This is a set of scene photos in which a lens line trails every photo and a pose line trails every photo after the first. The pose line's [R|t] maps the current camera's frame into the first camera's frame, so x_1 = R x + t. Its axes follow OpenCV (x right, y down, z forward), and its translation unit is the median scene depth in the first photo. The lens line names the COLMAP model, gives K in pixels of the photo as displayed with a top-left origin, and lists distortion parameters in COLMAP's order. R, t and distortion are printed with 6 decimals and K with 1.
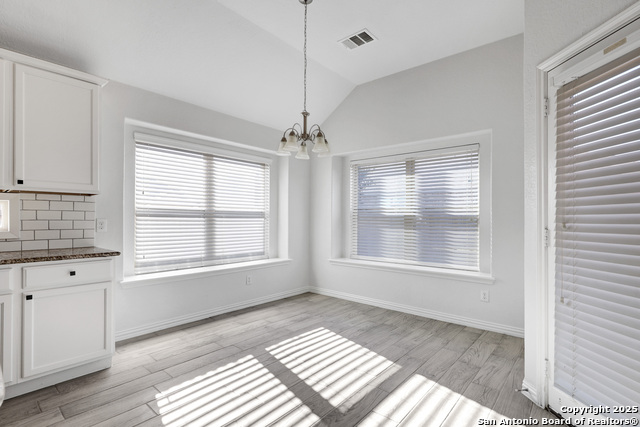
lens RADIAL K [[312.4, 0, 322.2], [0, 312.4, 218.0], [0, 0, 1]] dist [-0.001925, -0.000295]
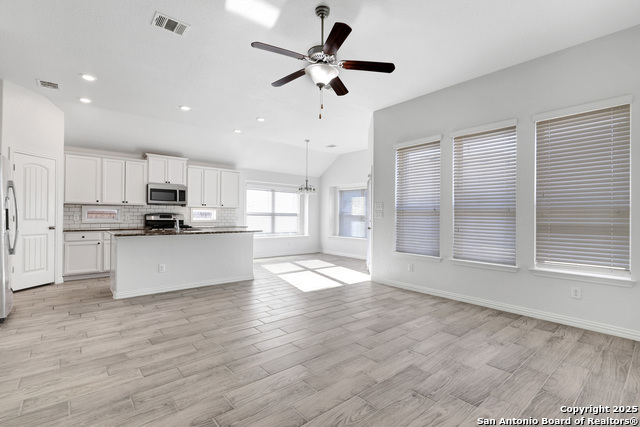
lens RADIAL K [[290.8, 0, 323.0], [0, 290.8, 217.6], [0, 0, 1]] dist [0.003236, 0.000673]
pose [[0.989512, 0.007367, -0.144265, 0.321631], [-0.007271, 0.999973, 0.001193, 0.006264], [0.144269, -0.000131, 0.989538, -1.092704]]
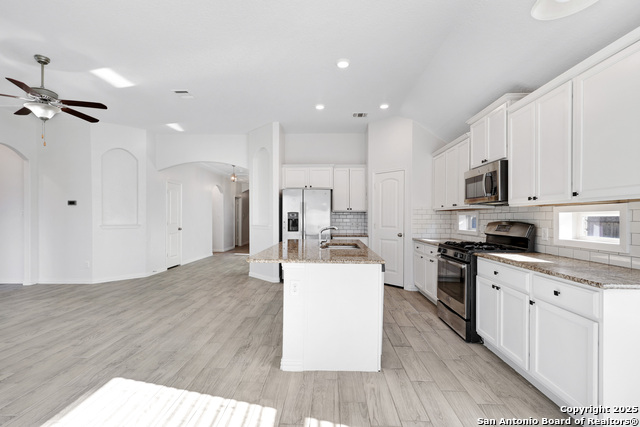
lens RADIAL K [[290.8, 0, 323.0], [0, 290.8, 217.6], [0, 0, 1]] dist [0.003236, 0.000673]
pose [[-0.774295, 0.000571, -0.632824, 0.135824], [-0.000532, 0.999999, 0.001553, -0.022168], [0.632824, 0.001539, -0.774294, 0.651389]]
